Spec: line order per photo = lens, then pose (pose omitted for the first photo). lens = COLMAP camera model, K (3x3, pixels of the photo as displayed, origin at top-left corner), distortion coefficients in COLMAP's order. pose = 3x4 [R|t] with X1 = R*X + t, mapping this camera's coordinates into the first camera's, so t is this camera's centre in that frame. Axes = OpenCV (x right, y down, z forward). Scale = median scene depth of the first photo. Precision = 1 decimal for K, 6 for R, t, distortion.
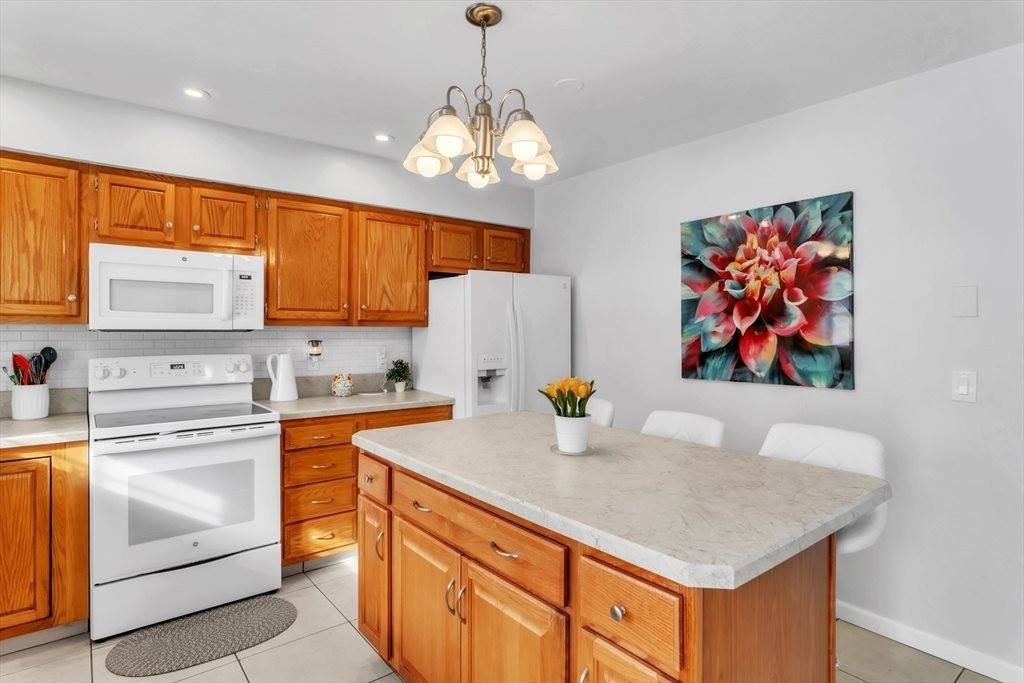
lens RADIAL K [[539.9, 0, 510.0], [0, 539.9, 327.2], [0, 0, 1]] dist [-0.006624, 0.000142]
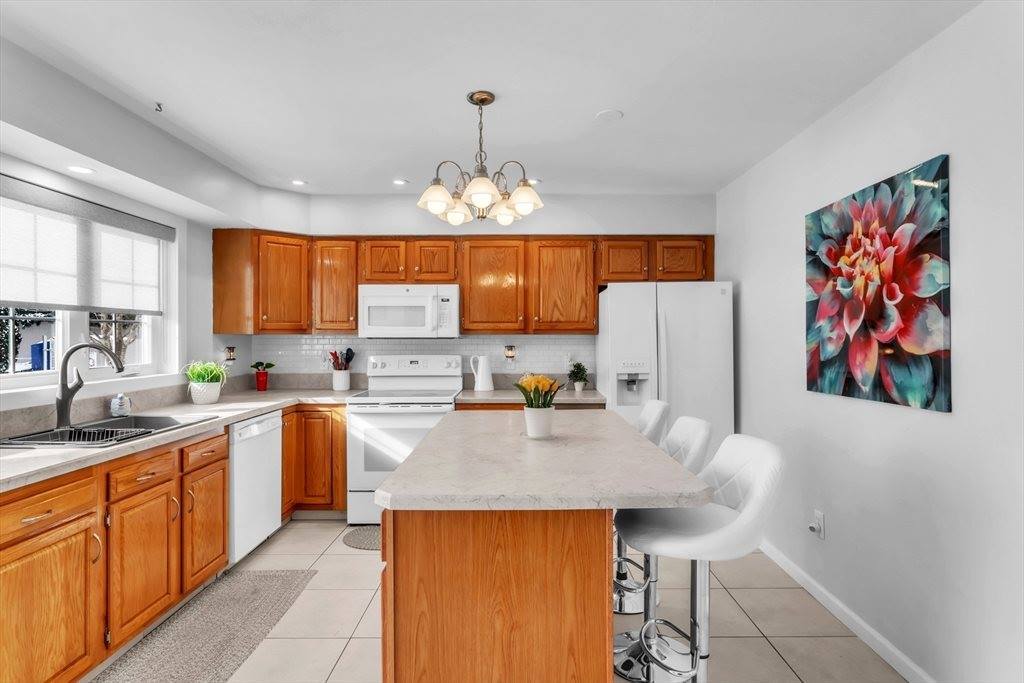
lens RADIAL K [[533.4, 0, 516.4], [0, 533.4, 331.8], [0, 0, 1]] dist [-0.015315, 0.001143]
pose [[0.783701, -0.010275, -0.621054, 0.534992], [0.005207, 0.999937, -0.009973, 0.004944], [0.621117, 0.004582, 0.783705, 0.023108]]
